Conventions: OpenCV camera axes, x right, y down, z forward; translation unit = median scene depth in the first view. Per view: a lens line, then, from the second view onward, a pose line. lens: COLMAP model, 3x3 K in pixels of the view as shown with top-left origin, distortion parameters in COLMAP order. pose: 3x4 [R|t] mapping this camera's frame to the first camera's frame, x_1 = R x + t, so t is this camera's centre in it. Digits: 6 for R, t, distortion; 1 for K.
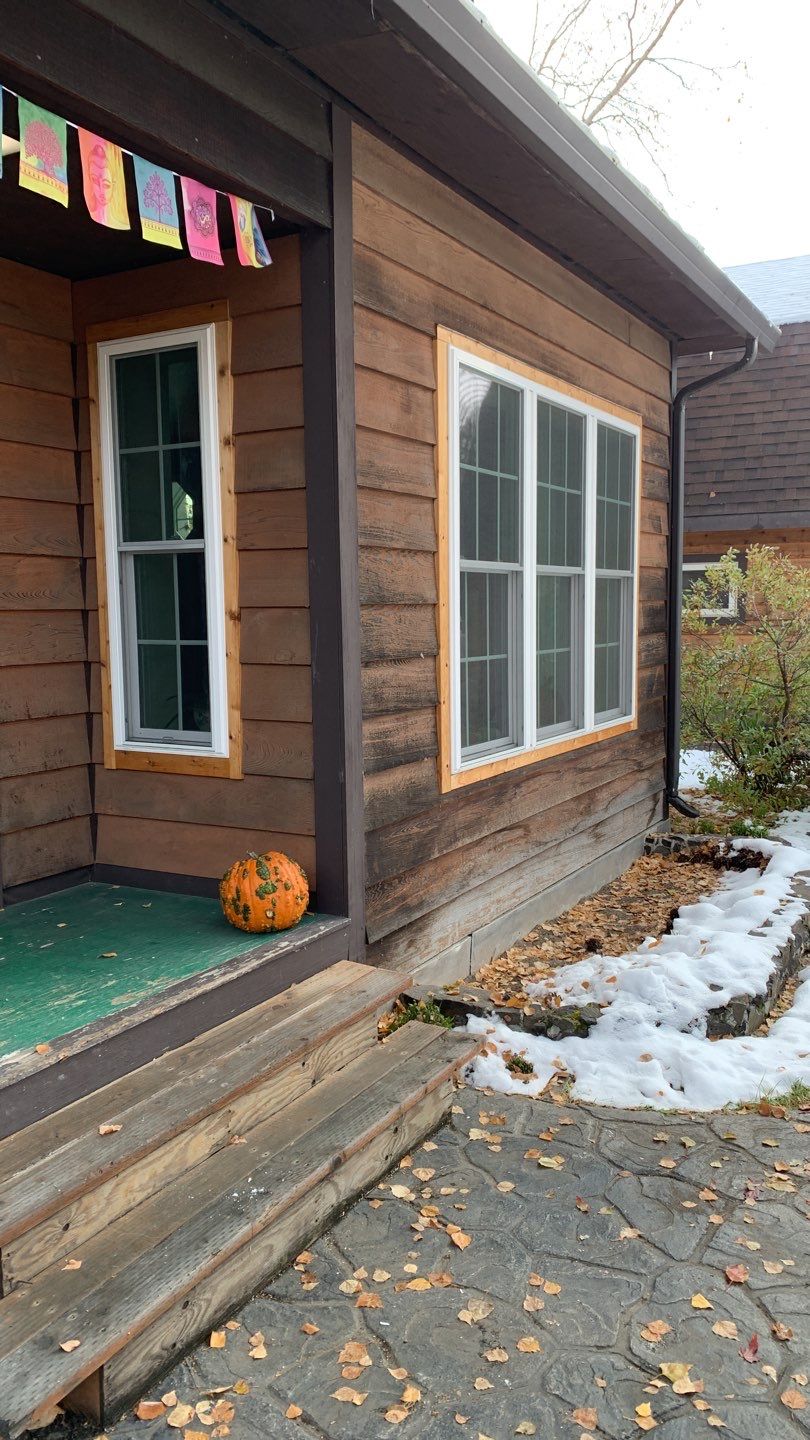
lens RADIAL K [[1114.0, 0, 405.0], [0, 1114.0, 720.0], [0, 0, 1]] dist [0.058616, -0.046774]
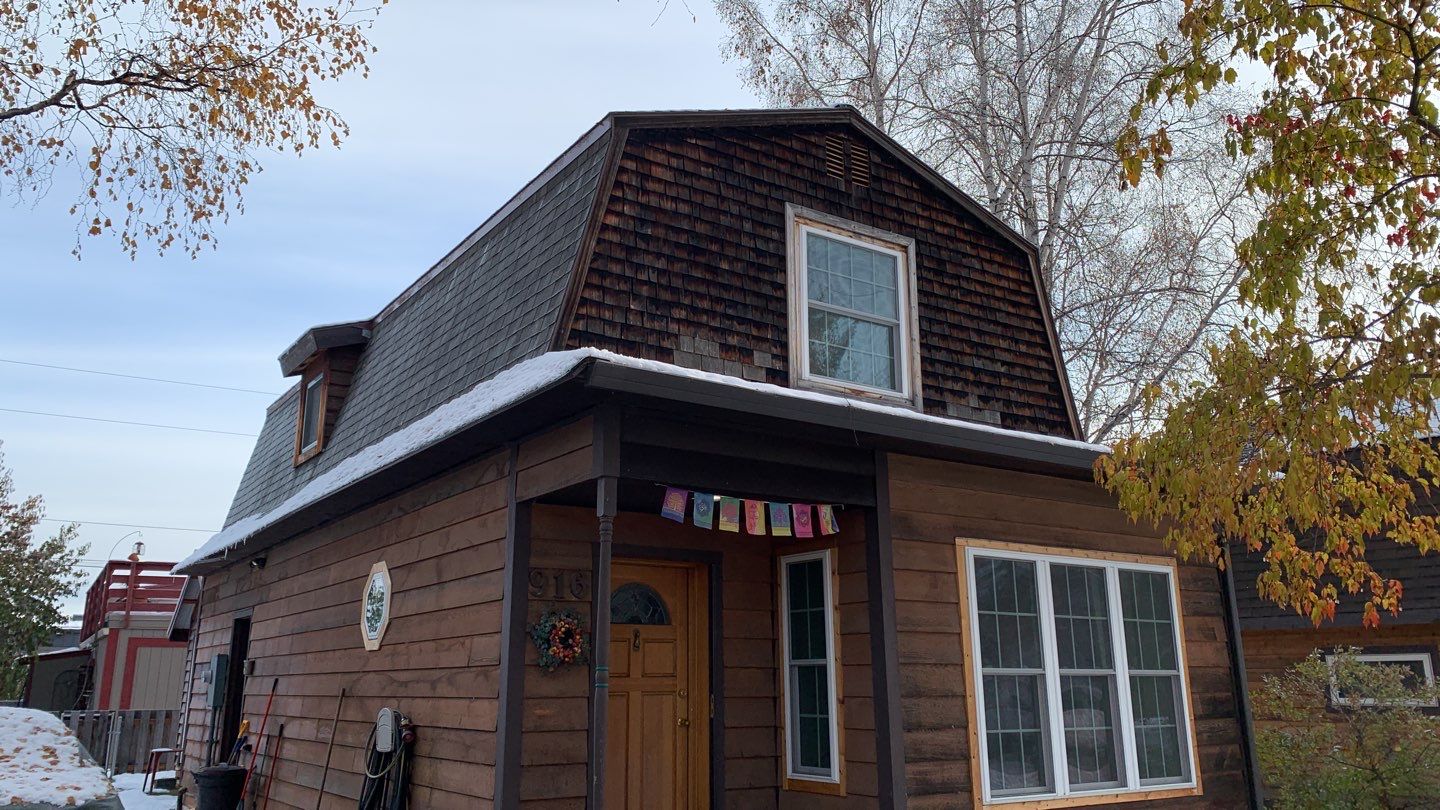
lens RADIAL K [[1102.2, 0, 708.7], [0, 1102.2, 394.6], [0, 0, 1]] dist [0.052696, -0.063911]
pose [[0.894804, -0.109076, -0.432930, 0.516215], [-0.049316, 0.939614, -0.338665, 0.063409], [0.443727, 0.324389, 0.835391, -0.822647]]
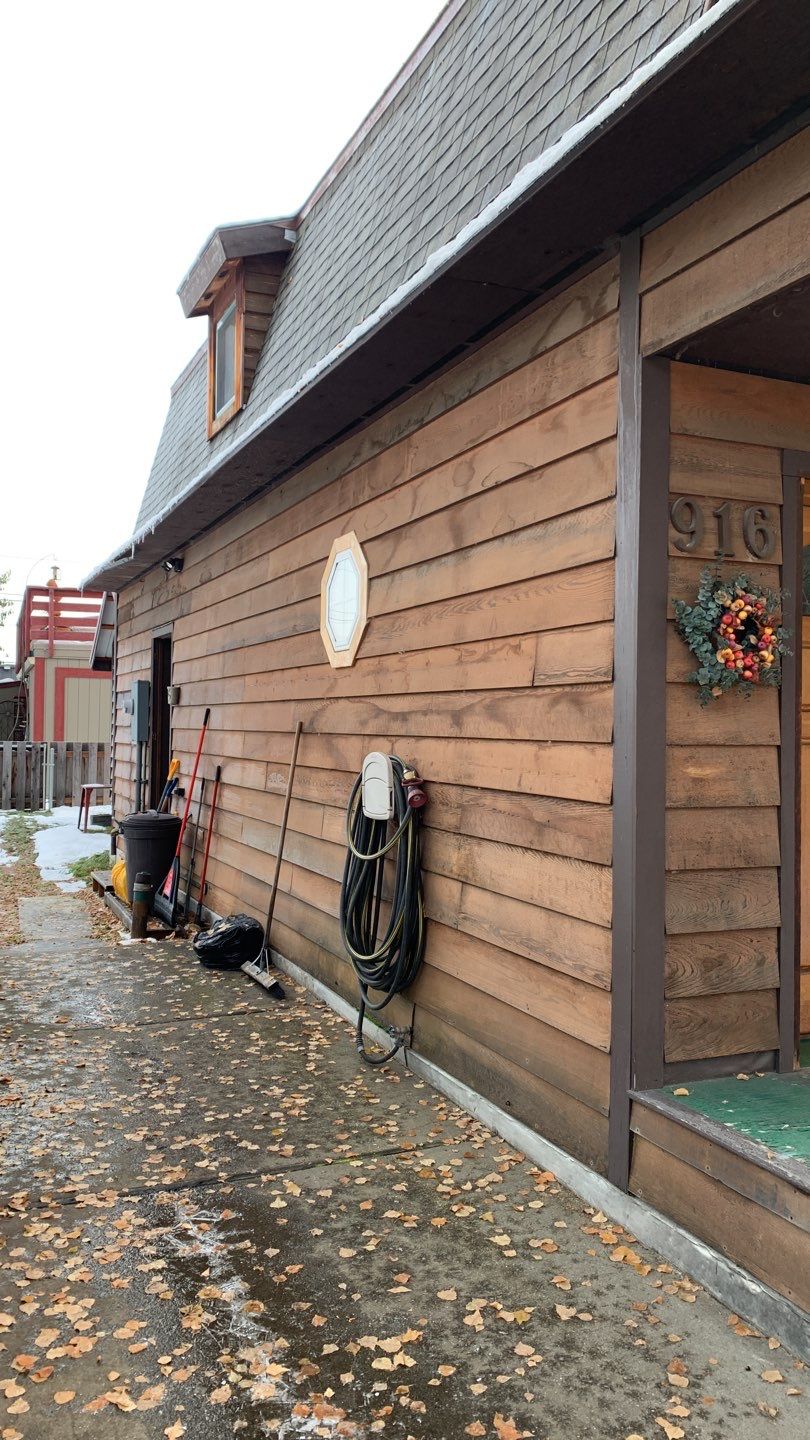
lens RADIAL K [[1114.0, 0, 405.0], [0, 1114.0, 720.0], [0, 0, 1]] dist [0.058616, -0.046774]
pose [[0.797232, 0.016222, -0.603455, -0.185187], [-0.084129, 0.992870, -0.084453, 0.009385], [0.597782, 0.118097, 0.792912, -0.174379]]
